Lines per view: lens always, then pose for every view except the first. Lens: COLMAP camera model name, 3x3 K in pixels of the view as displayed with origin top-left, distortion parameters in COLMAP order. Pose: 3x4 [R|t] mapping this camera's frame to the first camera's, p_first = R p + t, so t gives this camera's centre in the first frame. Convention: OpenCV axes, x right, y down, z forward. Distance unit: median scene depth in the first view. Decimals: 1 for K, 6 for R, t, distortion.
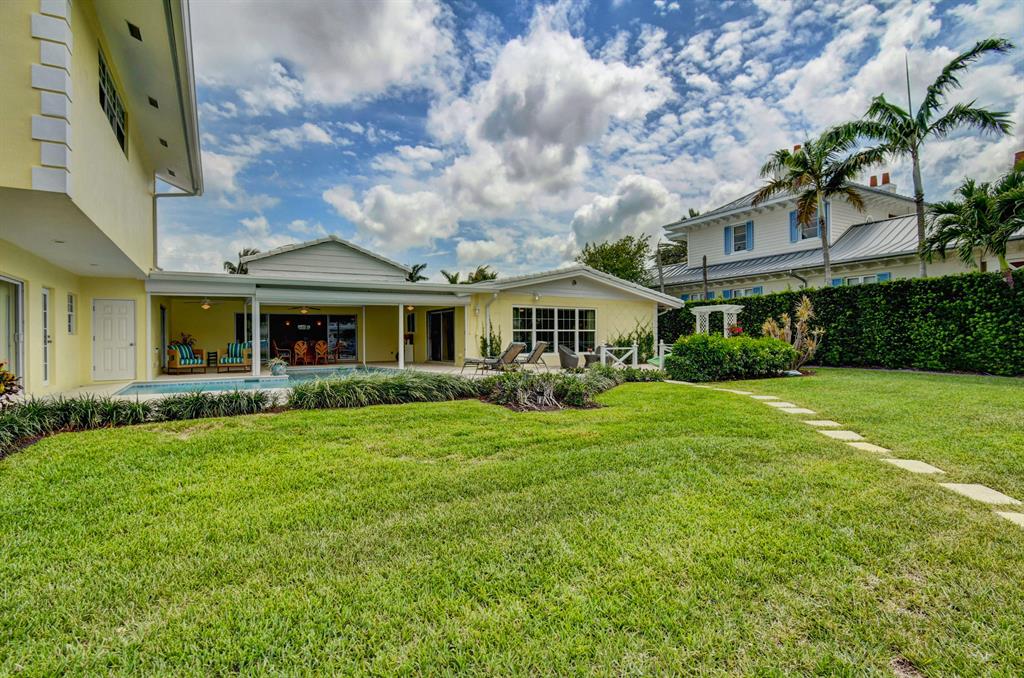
lens RADIAL K [[504.6, 0, 510.4], [0, 504.6, 339.9], [0, 0, 1]] dist [0.001671, -0.000328]
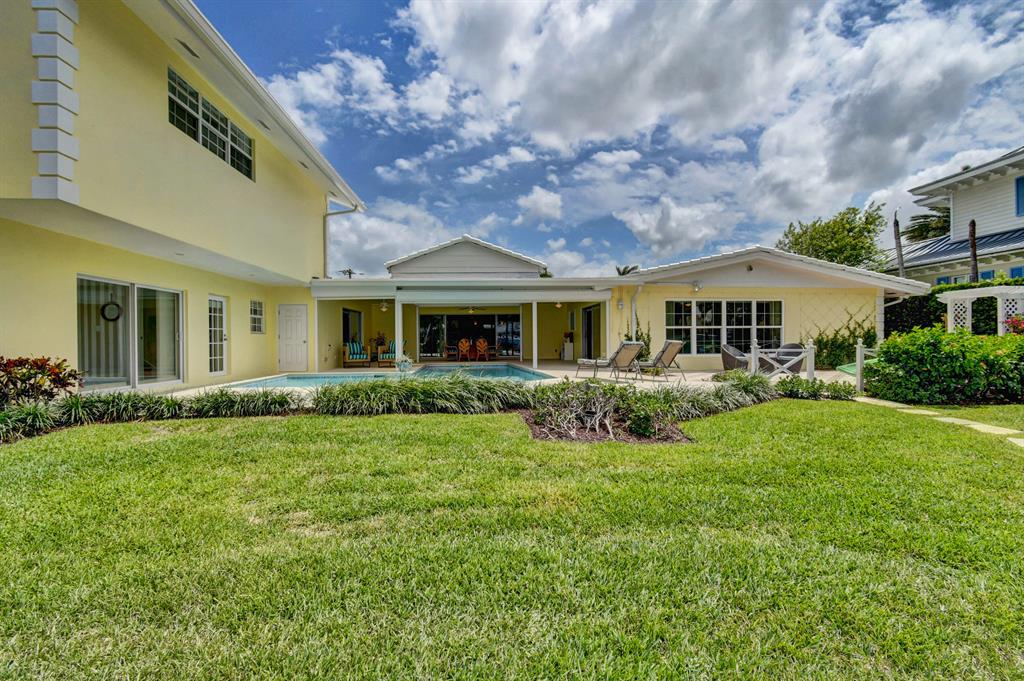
lens RADIAL K [[456.9, 0, 511.9], [0, 456.9, 339.9], [0, 0, 1]] dist [0.002898, -0.000992]
pose [[0.895931, 0.002831, -0.444184, 0.110071], [-0.000500, 0.999985, 0.005364, -0.001159], [0.444193, -0.004584, 0.895920, 0.161674]]
